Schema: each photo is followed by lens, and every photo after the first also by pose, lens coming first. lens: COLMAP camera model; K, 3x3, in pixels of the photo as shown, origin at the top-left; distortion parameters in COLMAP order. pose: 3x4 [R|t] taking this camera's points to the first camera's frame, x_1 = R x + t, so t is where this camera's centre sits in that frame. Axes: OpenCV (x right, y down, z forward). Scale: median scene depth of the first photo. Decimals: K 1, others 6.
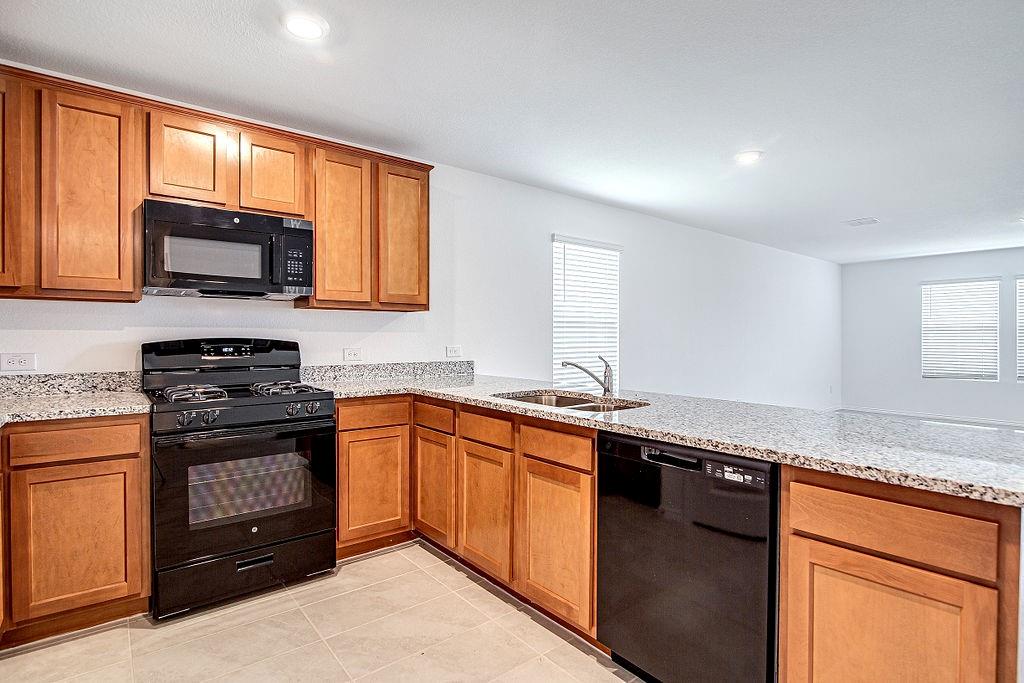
lens RADIAL K [[511.4, 0, 513.1], [0, 511.4, 339.8], [0, 0, 1]] dist [-0.026059, 0.000485]
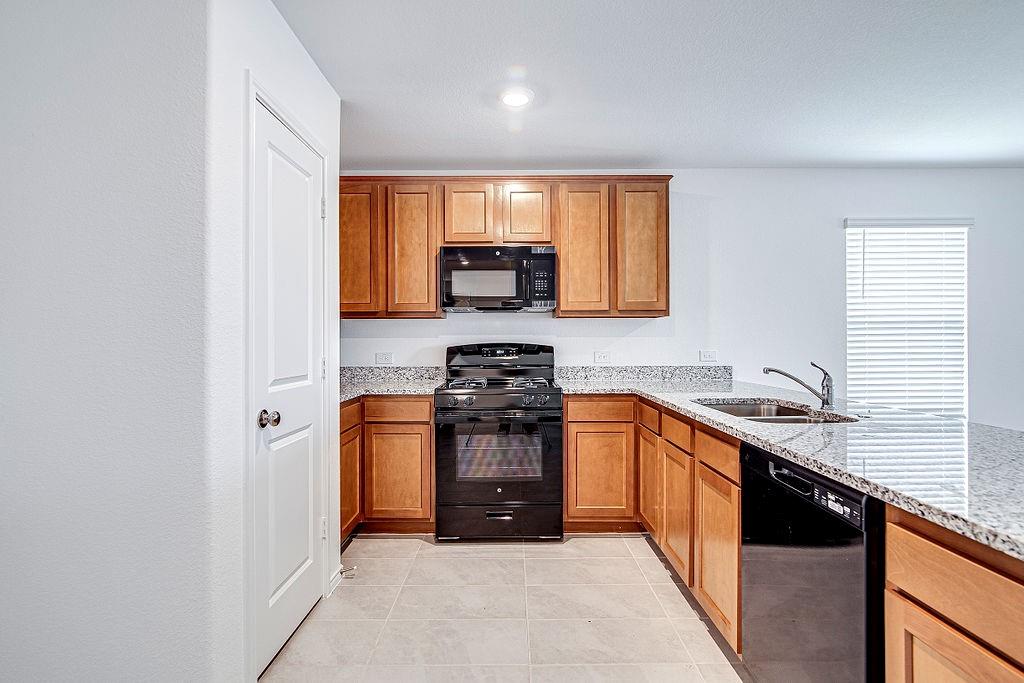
lens RADIAL K [[511.4, 0, 514.1], [0, 511.4, 340.0], [0, 0, 1]] dist [-0.026059, 0.000485]
pose [[0.769175, -0.007130, -0.638998, 0.321343], [0.001276, 0.999953, -0.009621, 0.001303], [0.639037, 0.006585, 0.769148, 0.011843]]
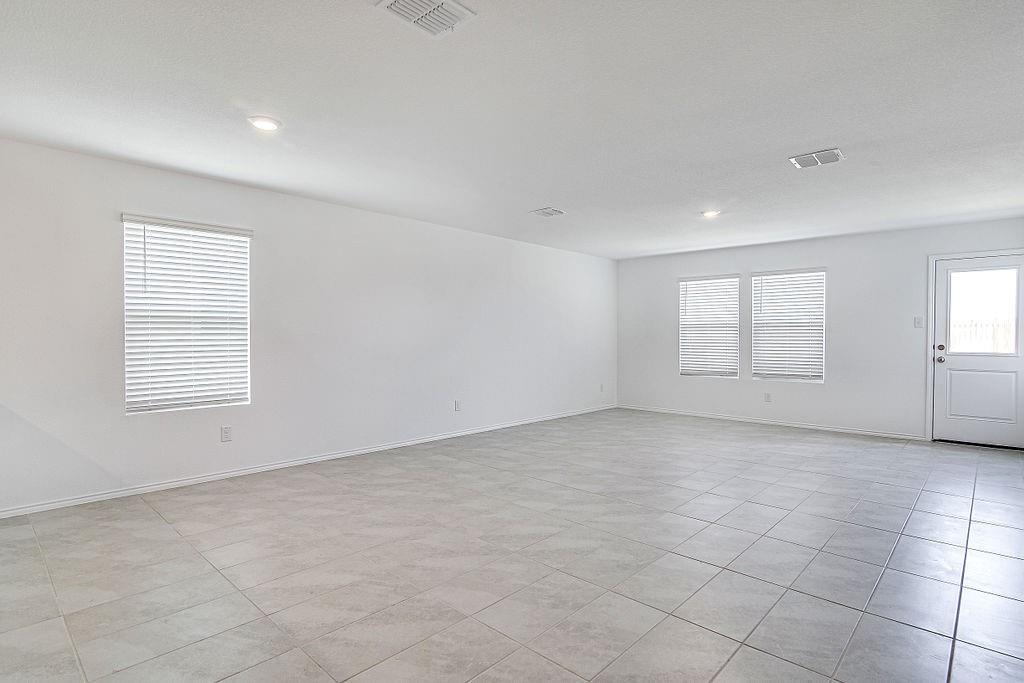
lens RADIAL K [[511.4, 0, 508.2], [0, 511.4, 346.9], [0, 0, 1]] dist [-0.026059, 0.000485]
pose [[0.990616, -0.004385, 0.136605, 1.017183], [0.001993, 0.999842, 0.017645, 0.003186], [-0.136661, -0.017207, 0.990468, 0.139297]]
